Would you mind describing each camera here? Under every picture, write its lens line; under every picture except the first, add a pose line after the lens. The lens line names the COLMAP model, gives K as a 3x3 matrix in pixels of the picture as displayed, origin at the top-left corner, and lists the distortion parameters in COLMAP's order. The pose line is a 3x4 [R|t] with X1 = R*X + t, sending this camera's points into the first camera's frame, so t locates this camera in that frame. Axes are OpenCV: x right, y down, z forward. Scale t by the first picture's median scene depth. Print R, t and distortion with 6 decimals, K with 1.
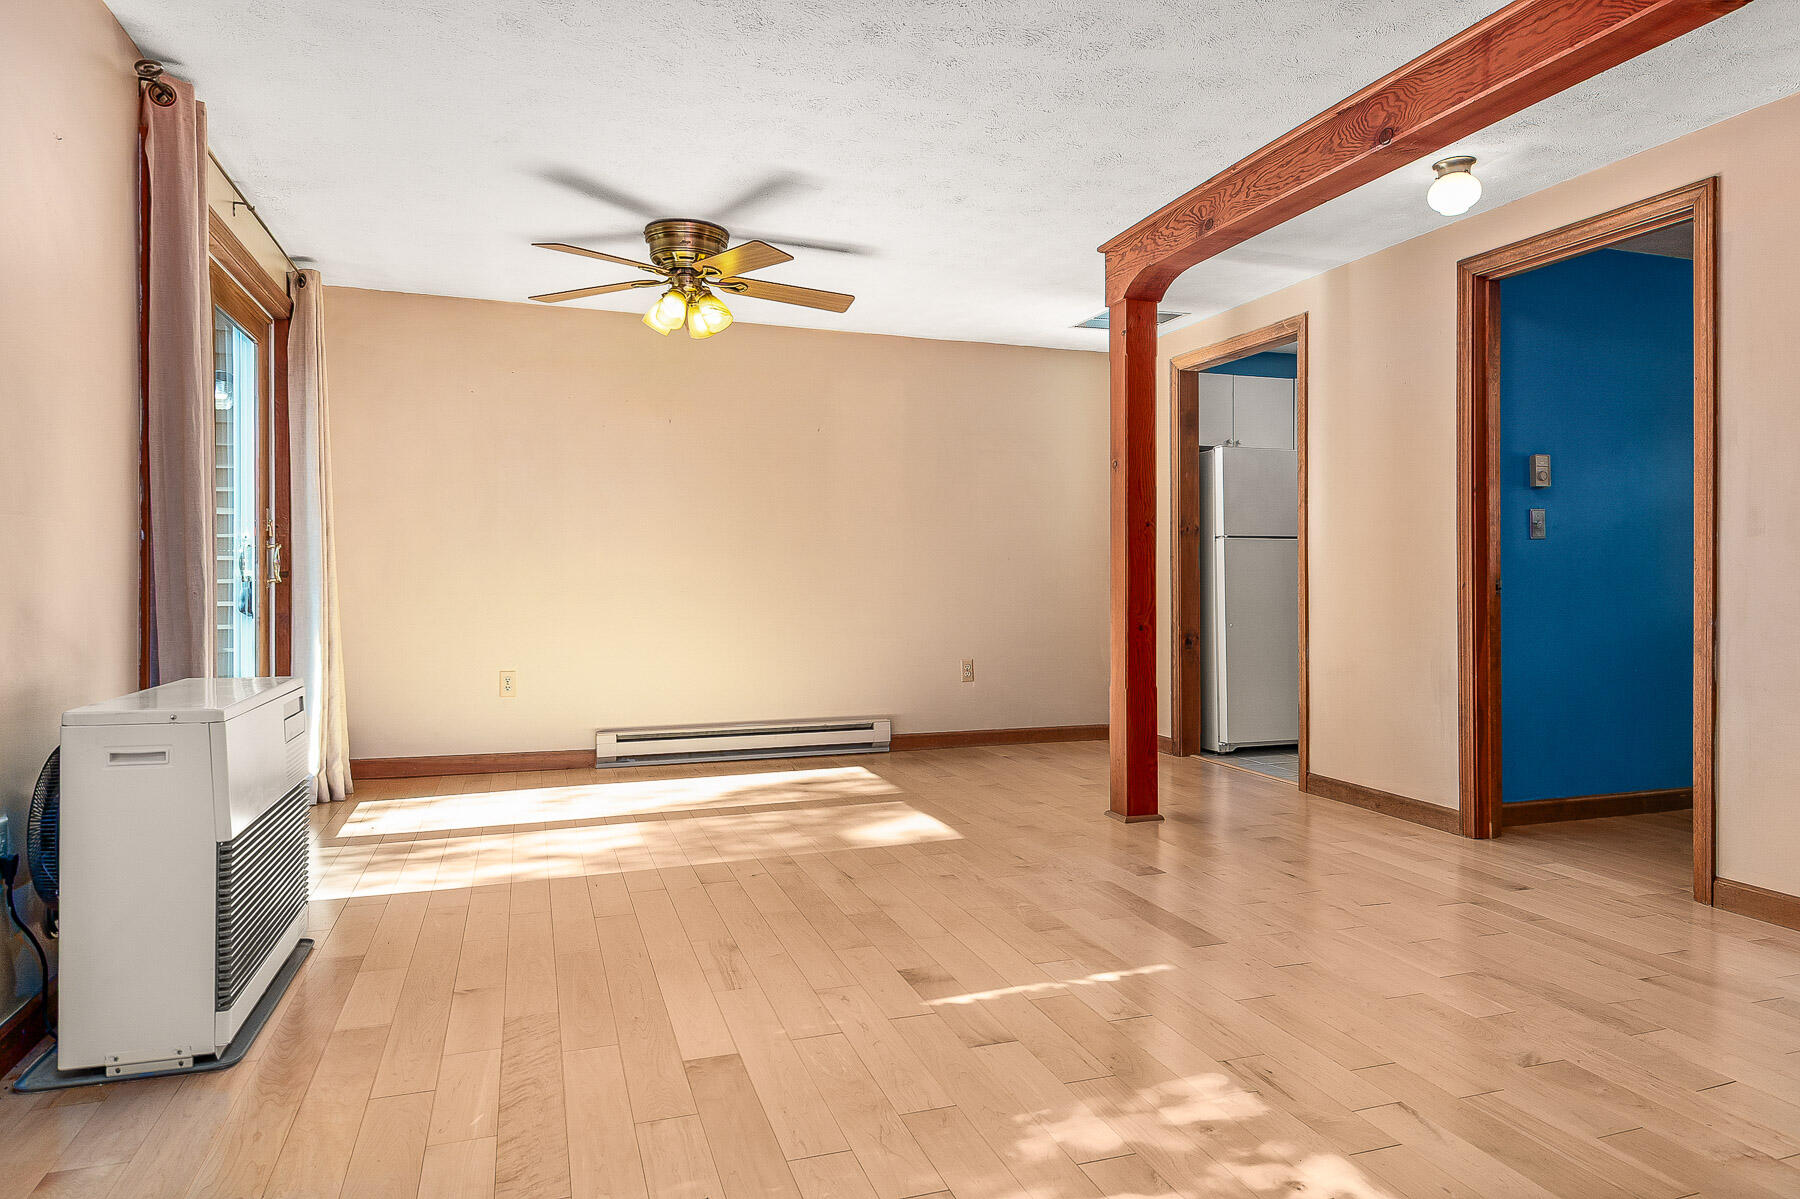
lens RADIAL K [[1087.9, 0, 899.3], [0, 1087.9, 586.9], [0, 0, 1]] dist [0.033912, -0.034036]
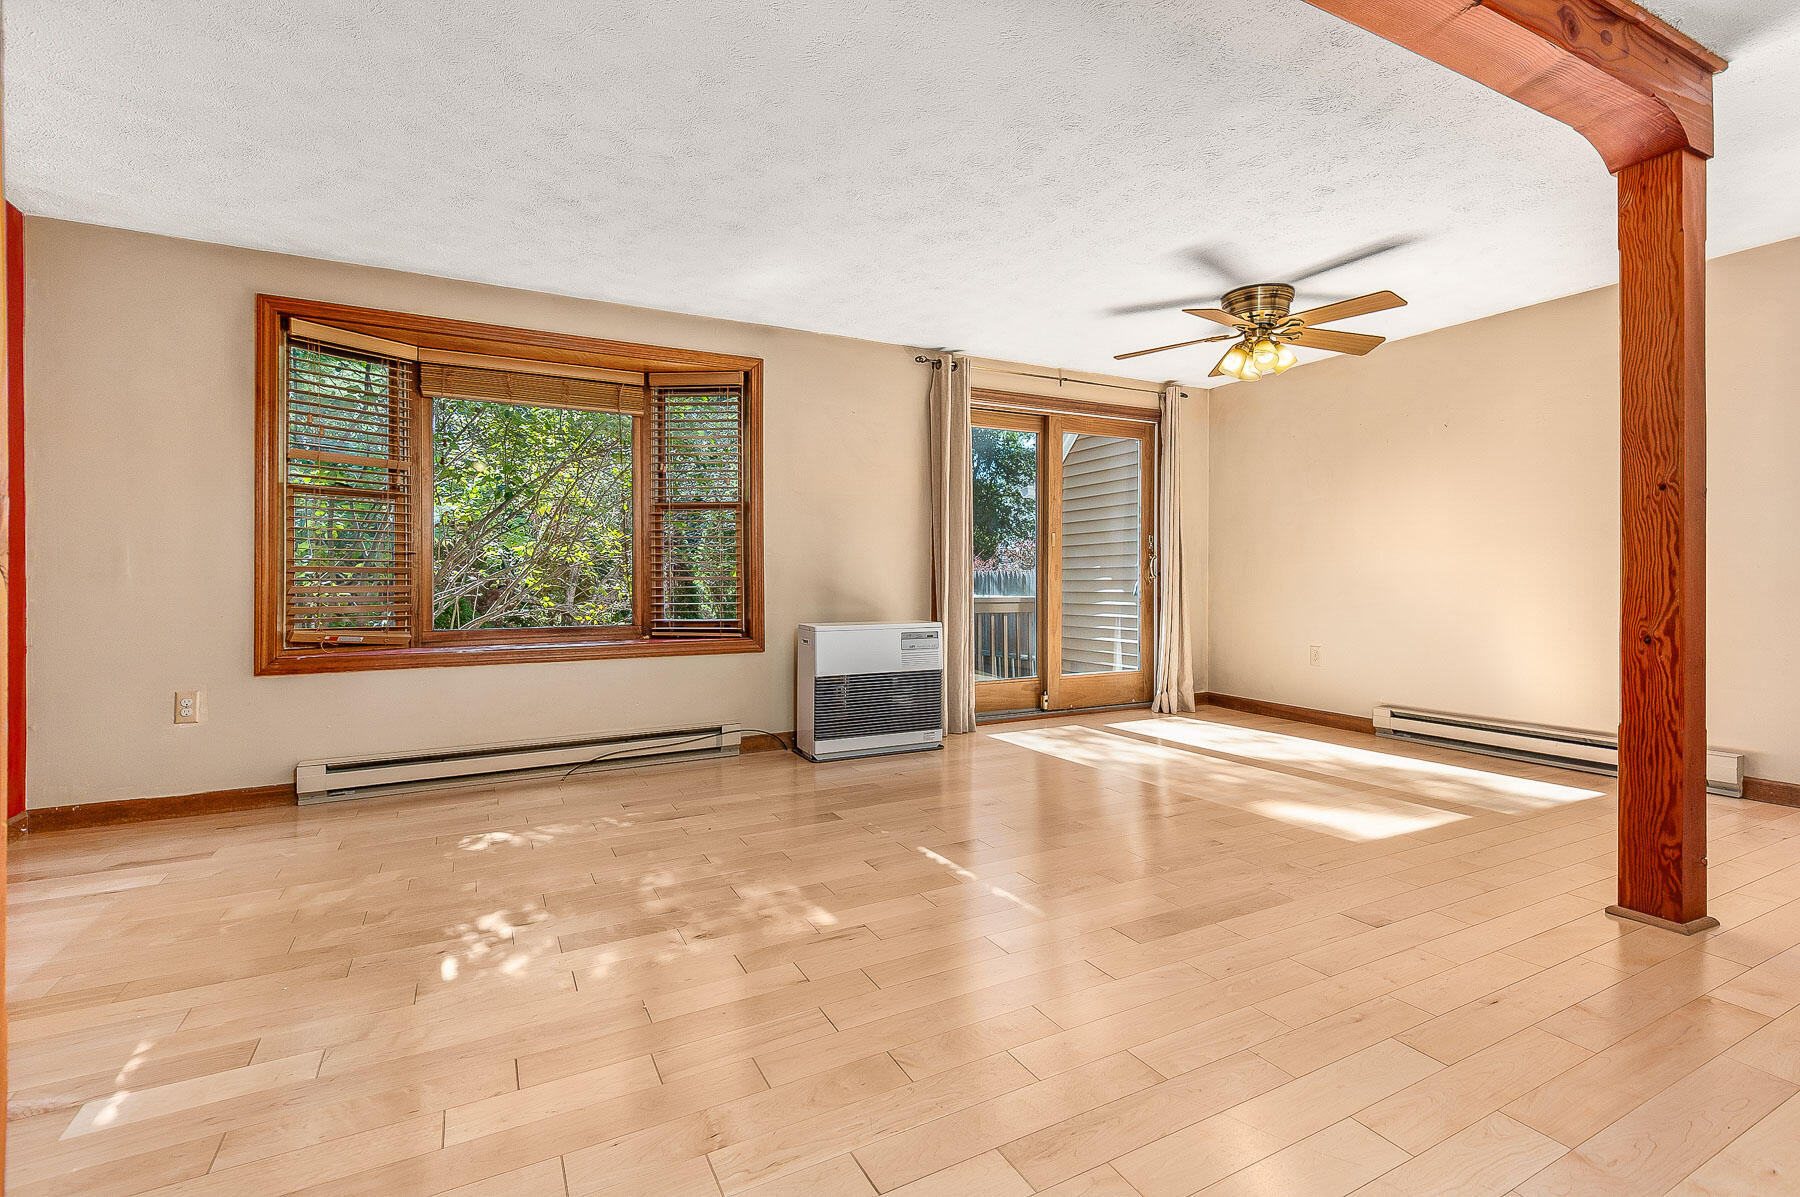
lens RADIAL K [[814.3, 0, 897.7], [0, 814.3, 585.1], [0, 0, 1]] dist [0.059805, -0.034082]
pose [[0.145353, 0.003280, -0.989374, 0.757721], [-0.001344, 0.999994, 0.003118, 0.002555], [0.989379, 0.000876, 0.145356, 0.515362]]
